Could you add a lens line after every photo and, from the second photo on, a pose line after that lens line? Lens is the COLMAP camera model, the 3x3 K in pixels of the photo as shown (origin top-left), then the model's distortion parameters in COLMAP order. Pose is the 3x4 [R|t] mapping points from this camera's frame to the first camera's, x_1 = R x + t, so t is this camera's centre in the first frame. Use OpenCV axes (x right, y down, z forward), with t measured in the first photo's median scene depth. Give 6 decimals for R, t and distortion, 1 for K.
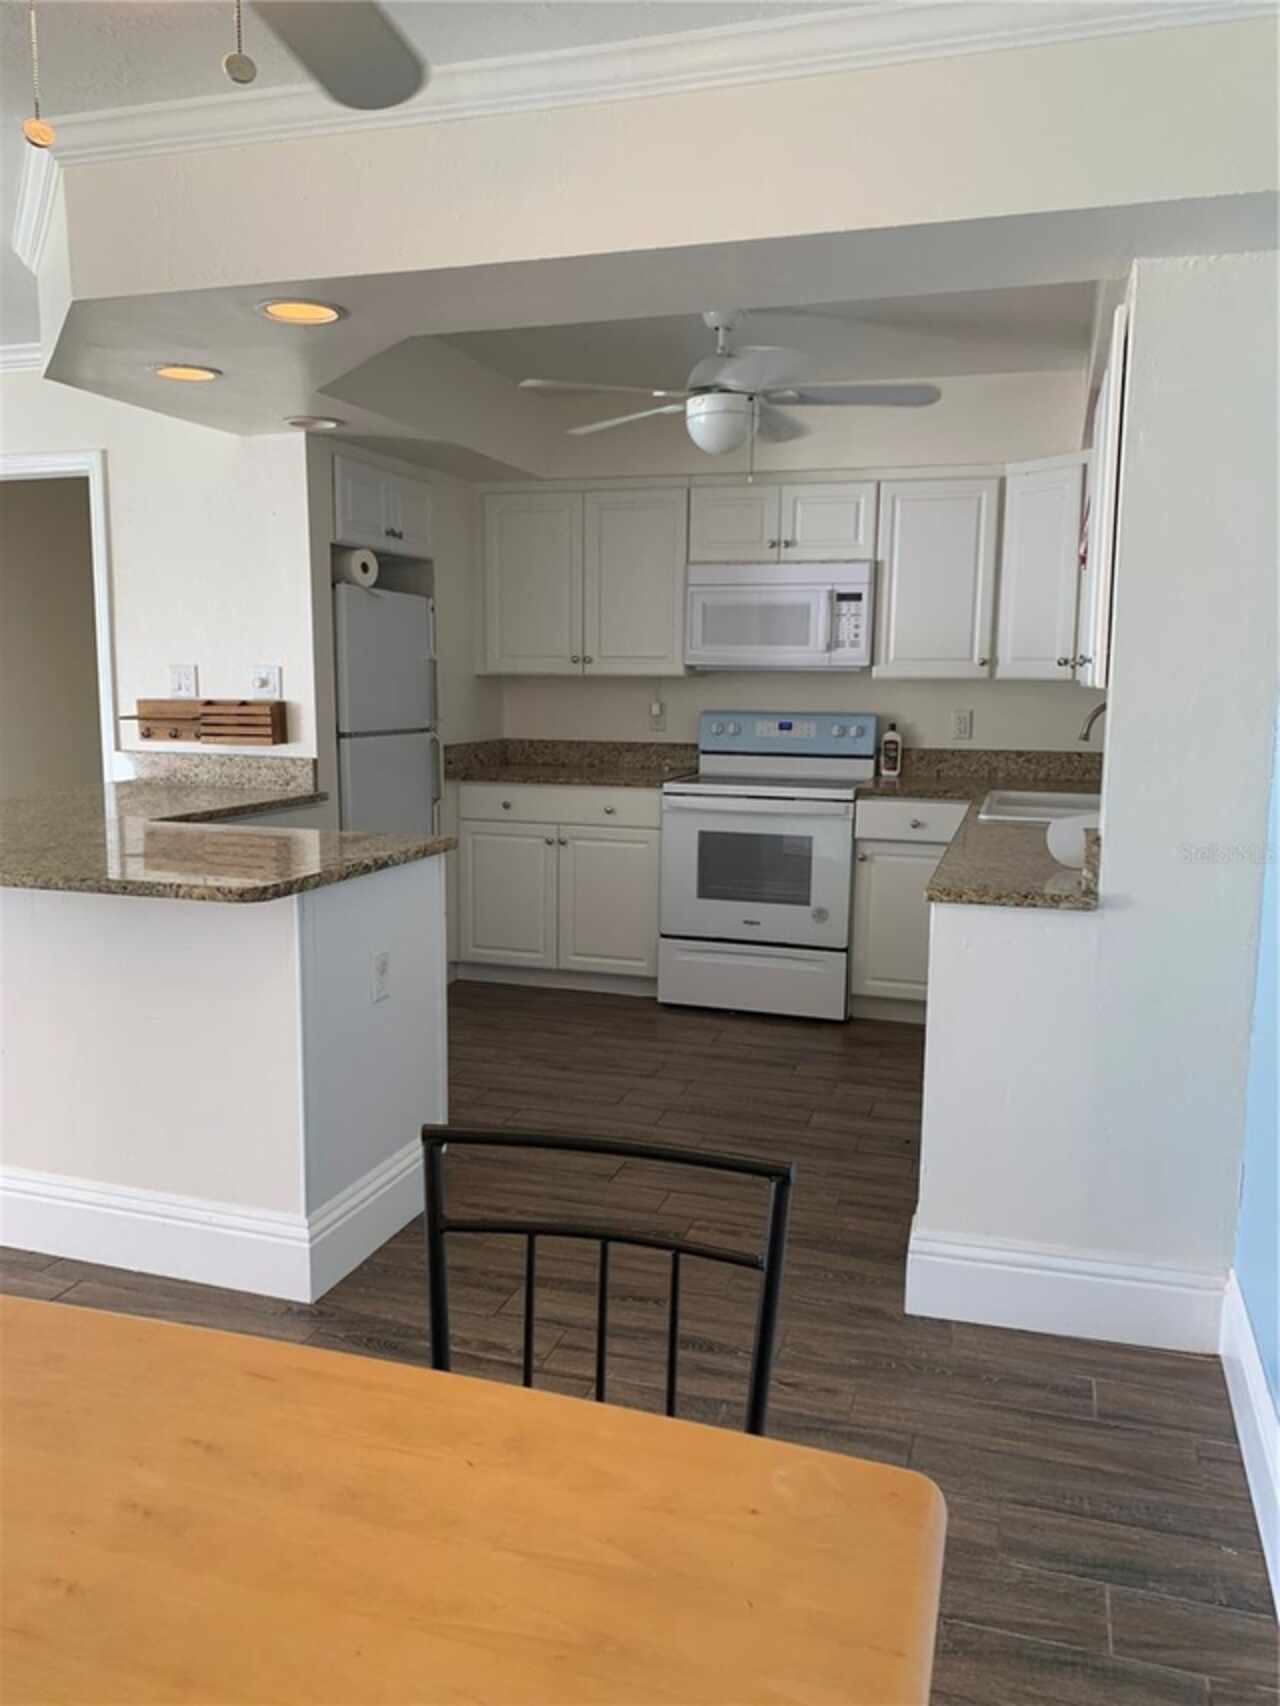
lens RADIAL K [[1303.0, 0, 628.8], [0, 1303.0, 843.6], [0, 0, 1]] dist [0.031119, -0.057604]
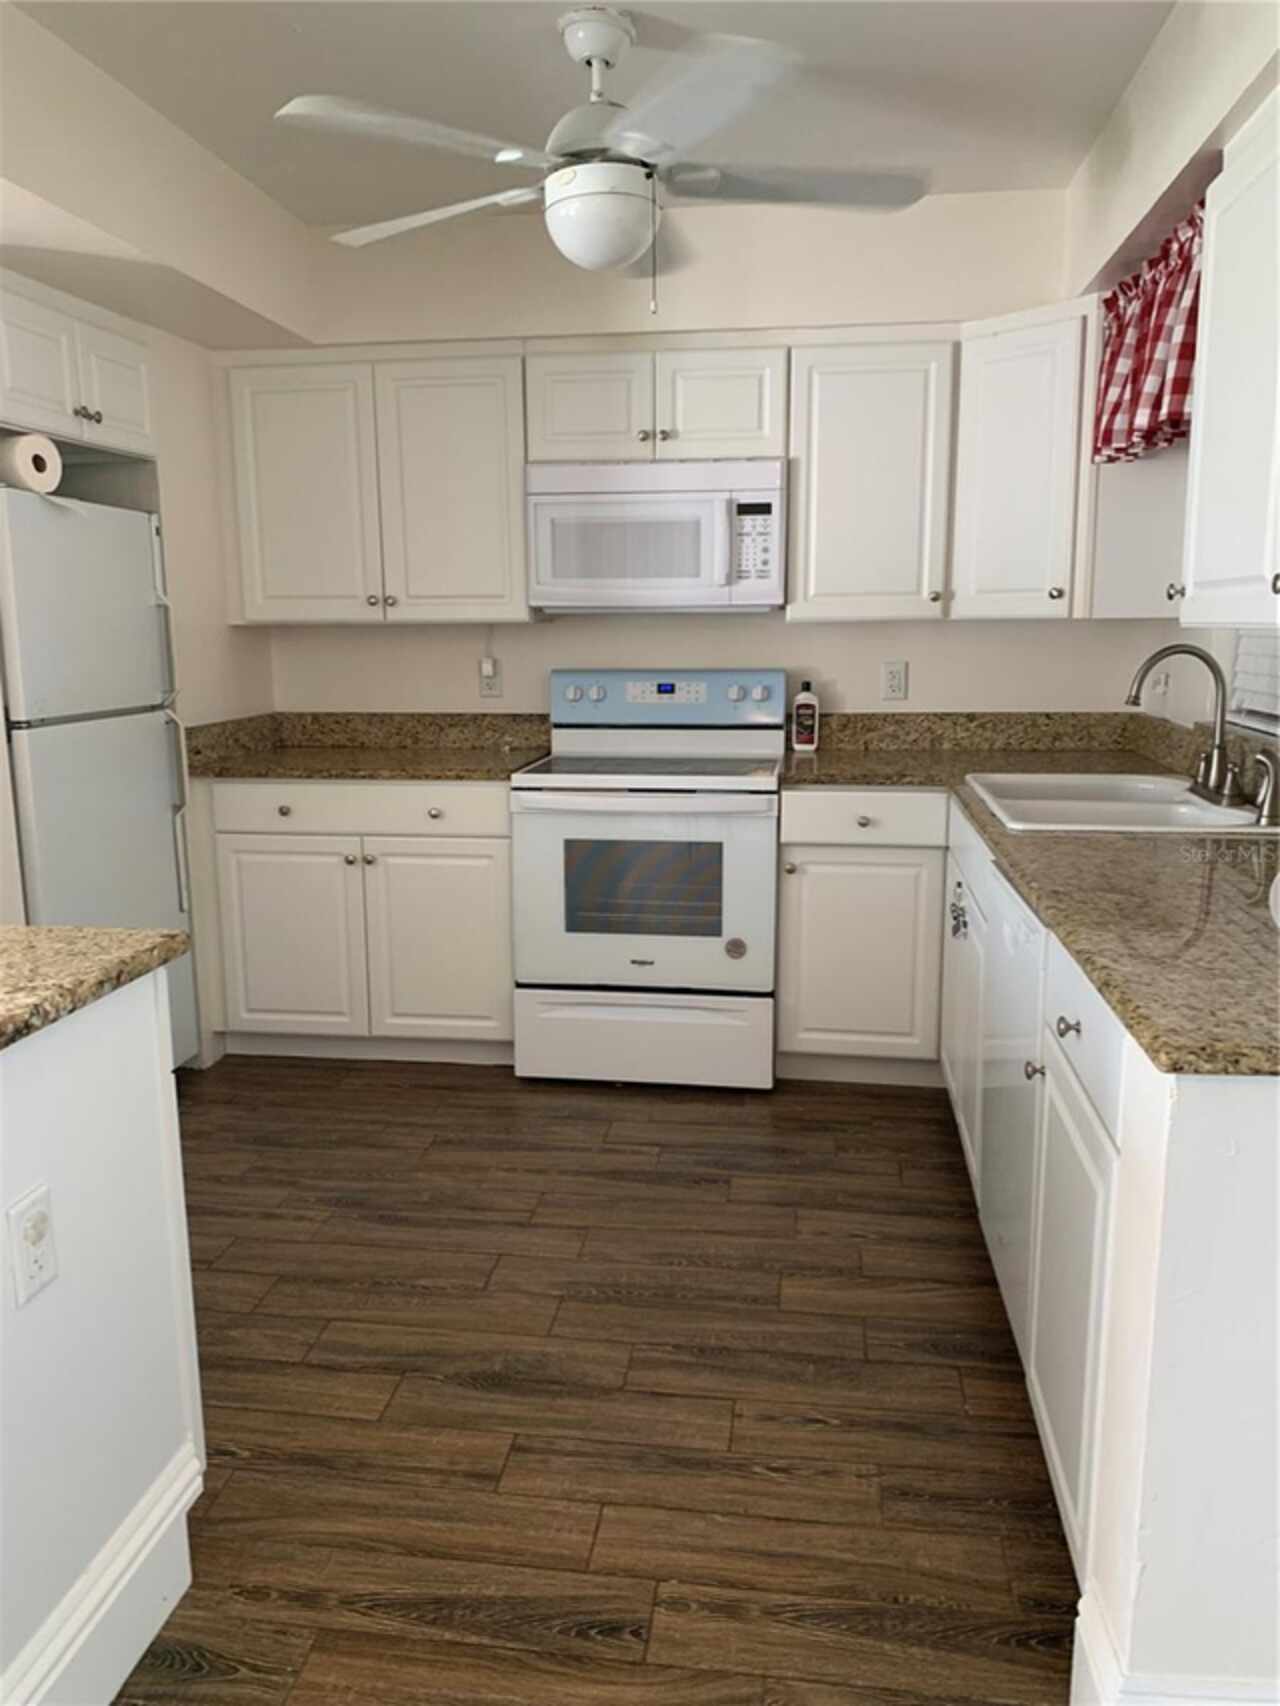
lens RADIAL K [[1303.7, 0, 651.2], [0, 1303.7, 858.3], [0, 0, 1]] dist [0.110266, -0.347933]
pose [[0.984160, -0.047727, 0.170737, -0.021860], [0.038736, 0.997701, 0.055608, -0.036884], [-0.172998, -0.048113, 0.983746, 0.276864]]
